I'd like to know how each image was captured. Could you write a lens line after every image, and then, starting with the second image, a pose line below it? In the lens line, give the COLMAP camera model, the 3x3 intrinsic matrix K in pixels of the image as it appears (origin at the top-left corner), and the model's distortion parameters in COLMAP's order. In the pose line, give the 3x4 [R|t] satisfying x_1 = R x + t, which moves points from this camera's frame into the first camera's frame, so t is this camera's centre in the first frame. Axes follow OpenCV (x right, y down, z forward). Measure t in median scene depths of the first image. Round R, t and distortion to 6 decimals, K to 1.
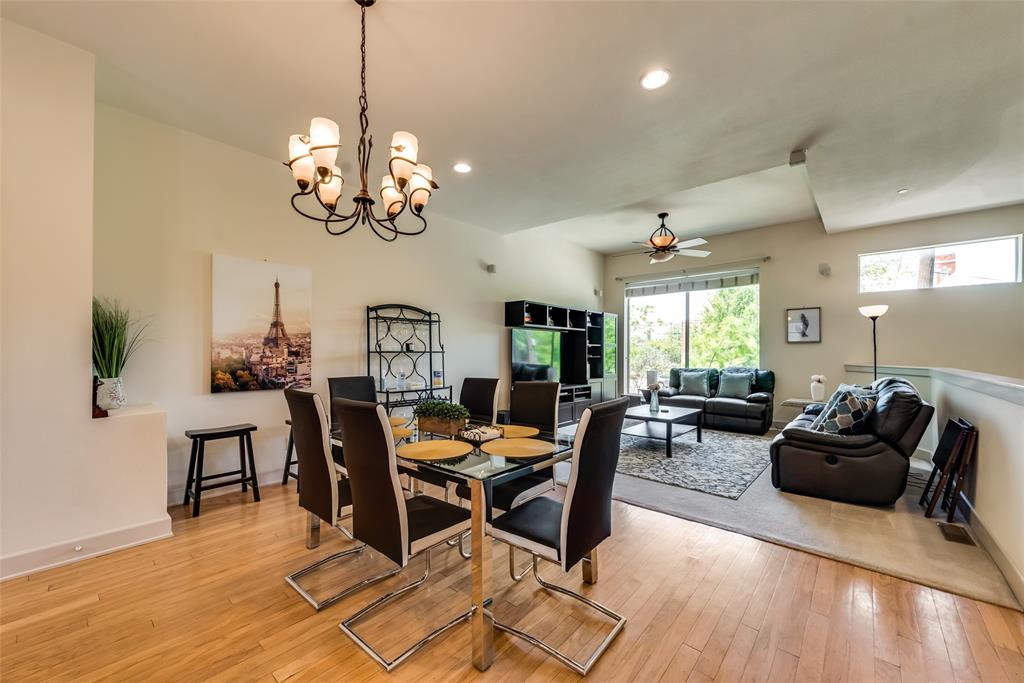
lens RADIAL K [[403.4, 0, 507.2], [0, 403.4, 351.6], [0, 0, 1]] dist [0.018009, 0.000019]
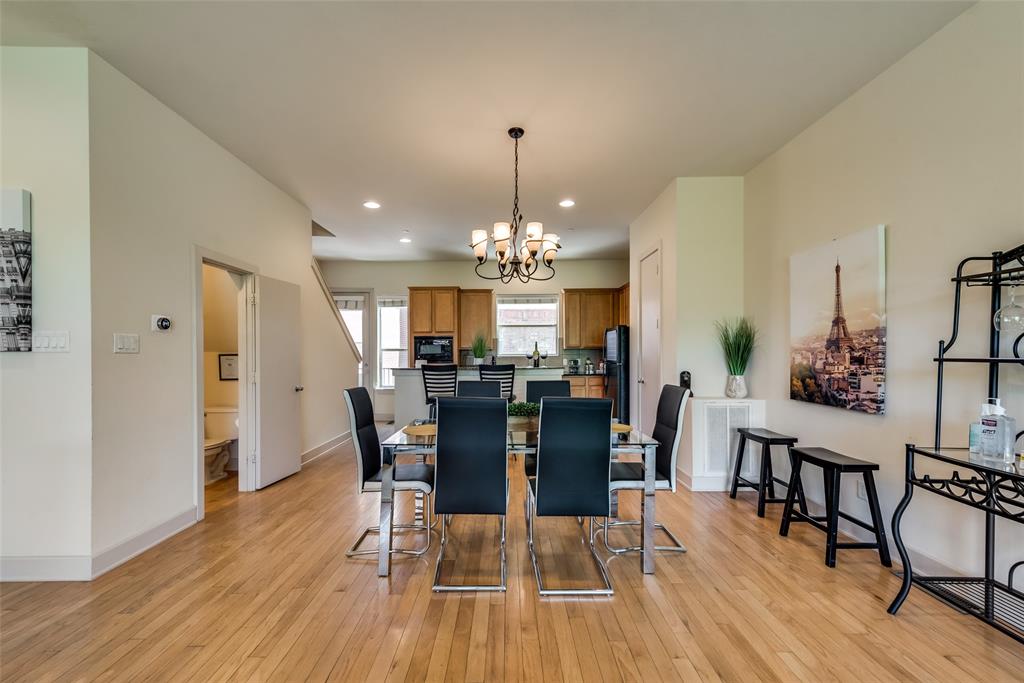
lens RADIAL K [[403.4, 0, 507.2], [0, 403.4, 351.6], [0, 0, 1]] dist [0.018009, 0.000019]
pose [[-0.747981, -0.006321, -0.663690, 0.294376], [-0.003049, 0.999977, -0.006087, -0.003021], [0.663714, -0.002530, -0.747983, 0.870568]]
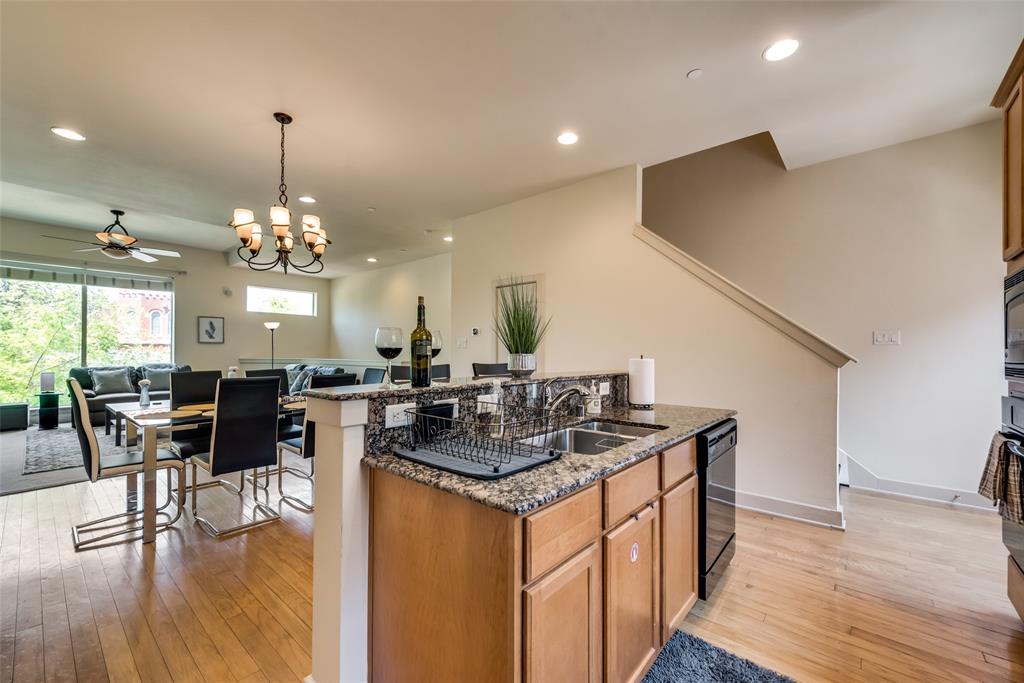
lens RADIAL K [[410.0, 0, 515.3], [0, 410.0, 352.0], [0, 0, 1]] dist [0.001307, 0.000179]
pose [[-0.017673, -0.002832, 0.999840, -0.759735], [-0.001508, 0.999995, 0.002806, 0.002158], [-0.999843, -0.001458, -0.017677, 0.052180]]
